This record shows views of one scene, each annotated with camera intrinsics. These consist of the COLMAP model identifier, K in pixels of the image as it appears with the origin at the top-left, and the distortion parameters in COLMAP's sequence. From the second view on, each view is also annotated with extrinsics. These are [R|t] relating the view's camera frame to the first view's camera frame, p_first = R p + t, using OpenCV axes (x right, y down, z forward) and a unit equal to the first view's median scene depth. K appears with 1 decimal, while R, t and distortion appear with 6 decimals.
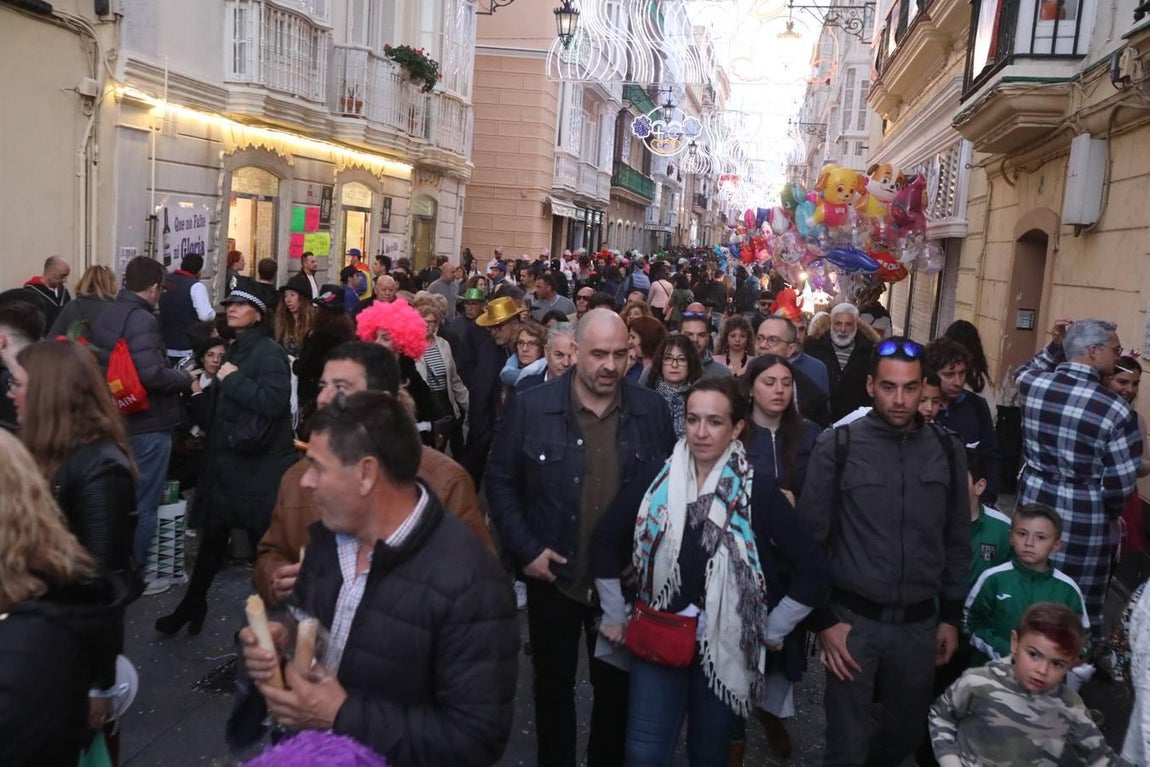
lens RADIAL K [[1056.5, 0, 577.7], [0, 1056.5, 383.2], [0, 0, 1]] dist [0.009383, 0.012254]
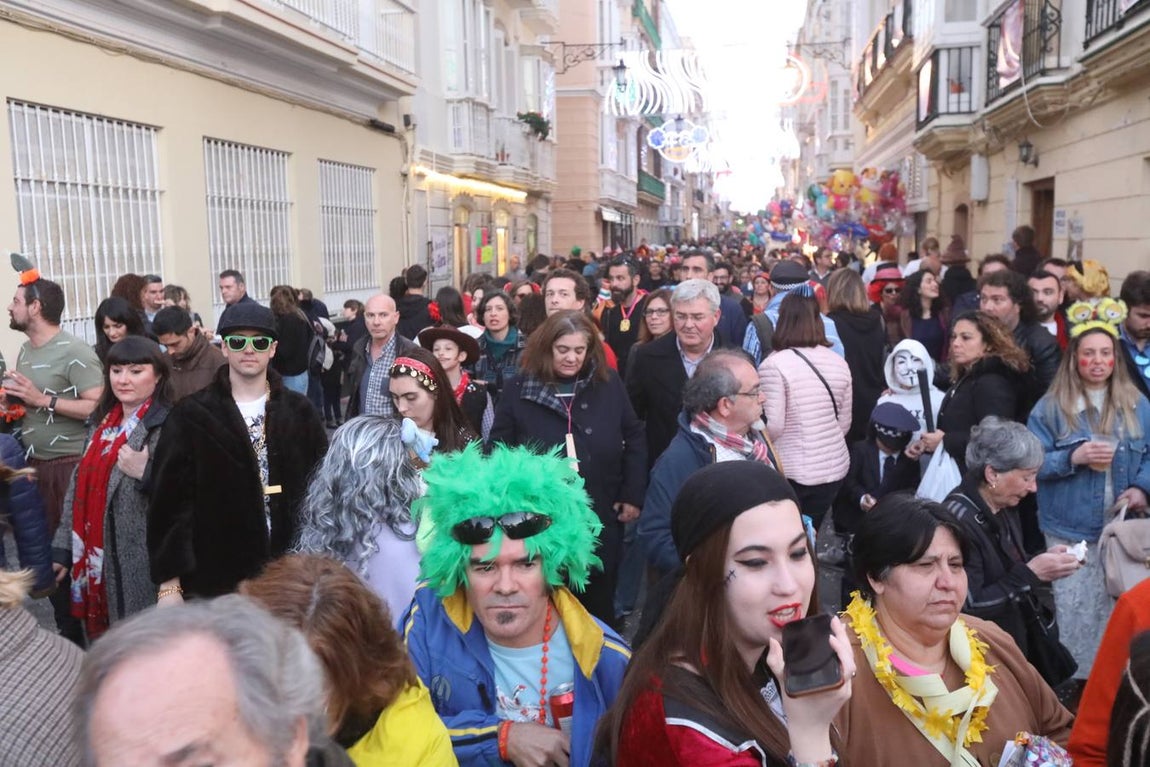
lens RADIAL K [[1056.5, 0, 572.3], [0, 1056.5, 383.8], [0, 0, 1]] dist [0.009383, 0.012254]
pose [[0.996260, -0.086318, -0.003775, -0.140429], [0.086308, 0.996265, -0.002767, 0.061132], [0.004000, 0.002431, 0.999989, -0.457265]]
